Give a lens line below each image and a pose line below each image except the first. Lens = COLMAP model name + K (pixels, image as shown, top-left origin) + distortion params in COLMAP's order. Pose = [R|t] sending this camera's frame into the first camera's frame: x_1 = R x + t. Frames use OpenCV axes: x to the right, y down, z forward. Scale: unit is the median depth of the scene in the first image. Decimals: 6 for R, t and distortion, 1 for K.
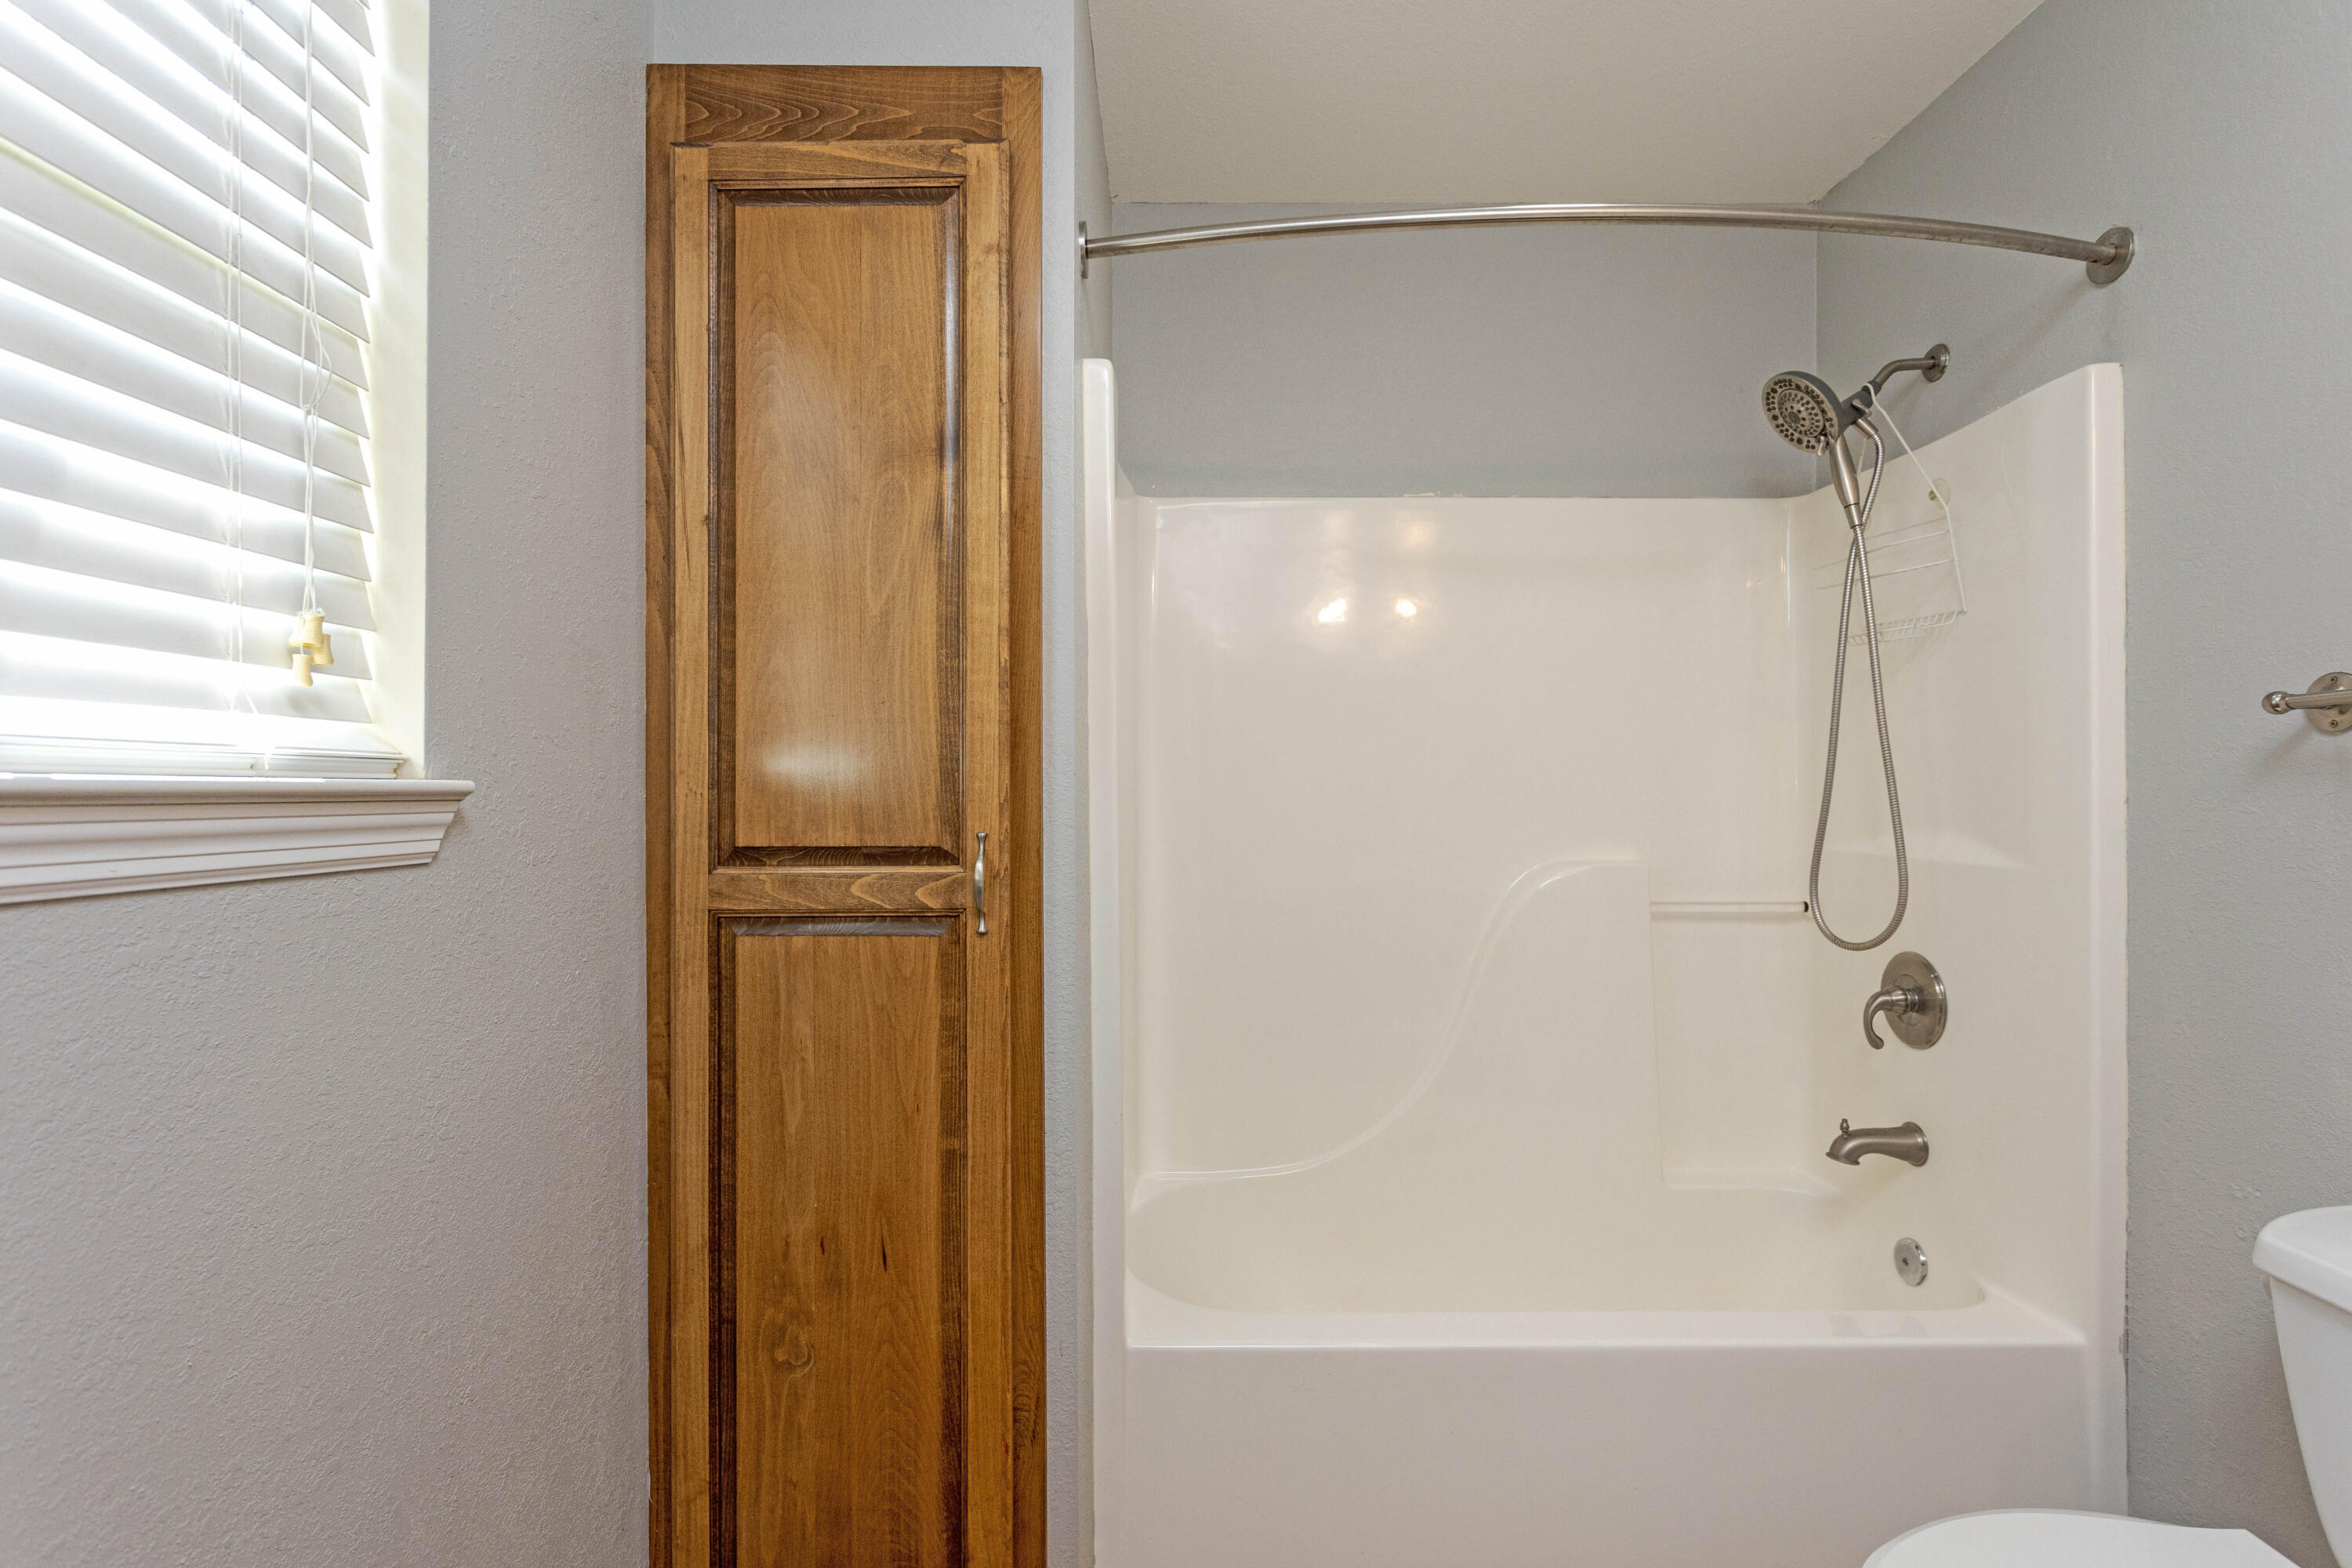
lens RADIAL K [[1117.2, 0, 1165.8], [0, 1117.2, 801.3], [0, 0, 1]] dist [-0.015099, 0.000971]
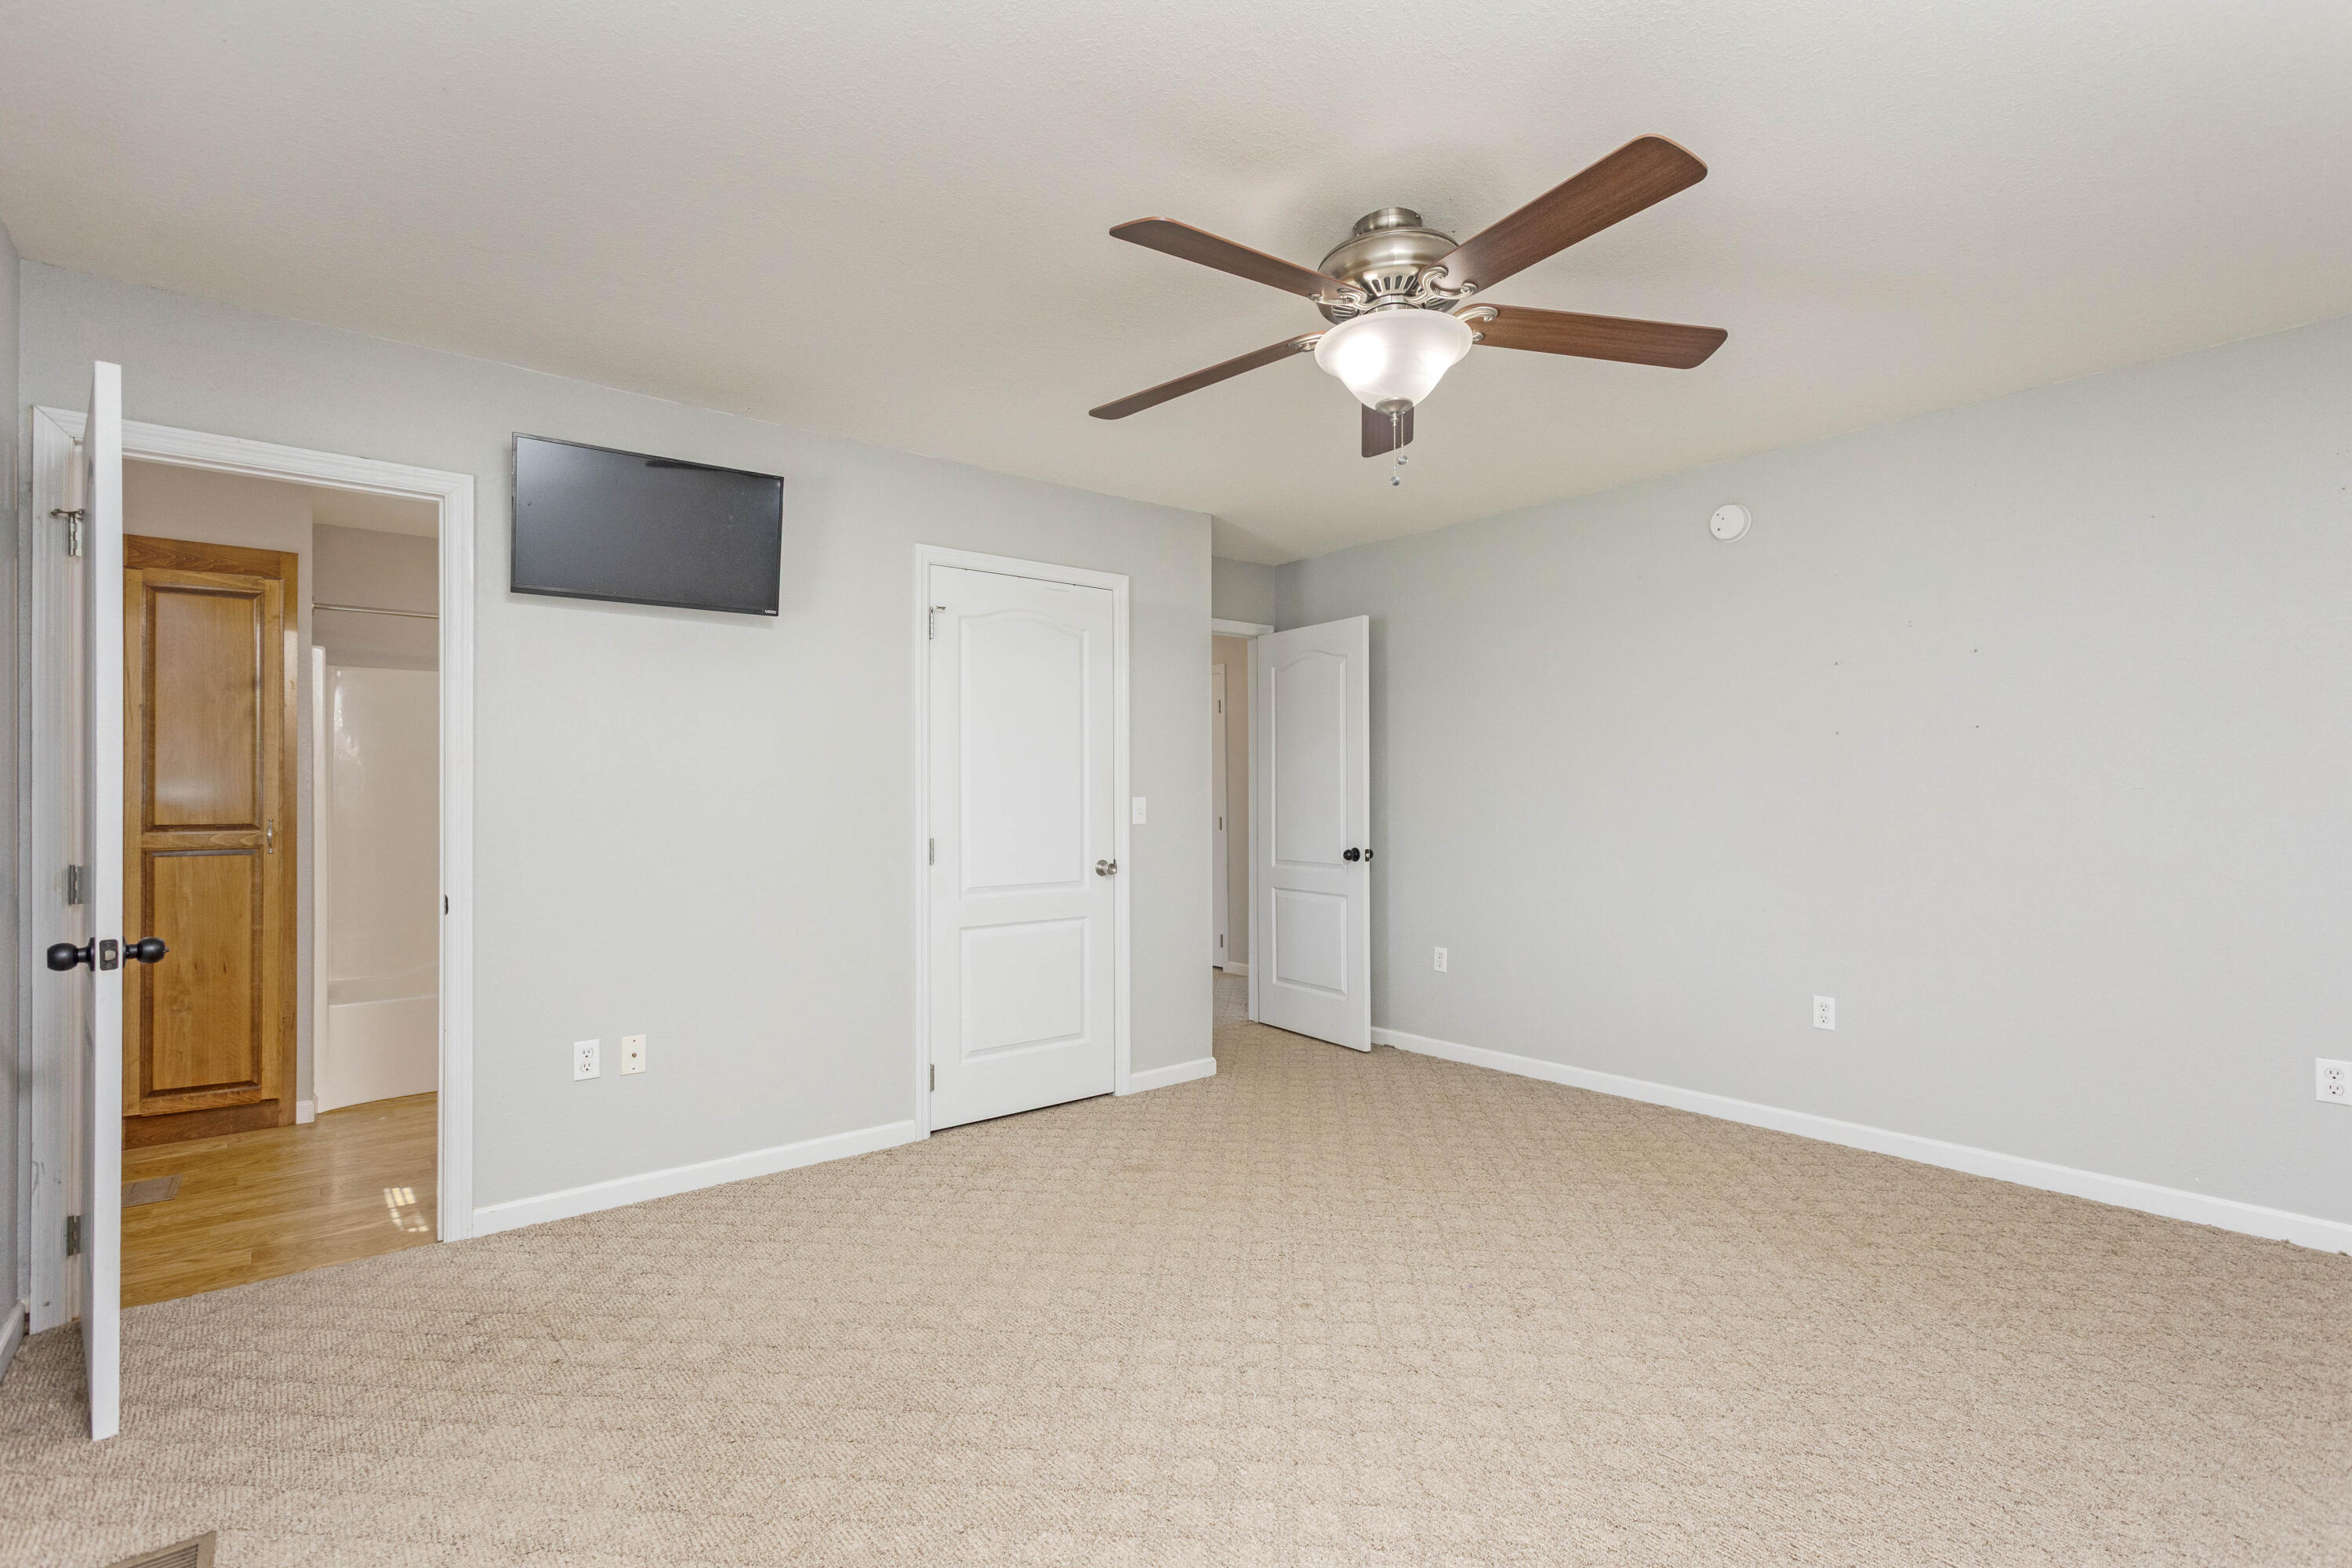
lens RADIAL K [[1114.7, 0, 1193.5], [0, 1114.7, 775.7], [0, 0, 1]] dist [0.007312, 0.001560]
pose [[0.864843, 0.004771, 0.502019, 0.442199], [-0.001766, 0.999978, -0.006460, -0.068137], [-0.502038, 0.004700, 0.864833, -2.698776]]
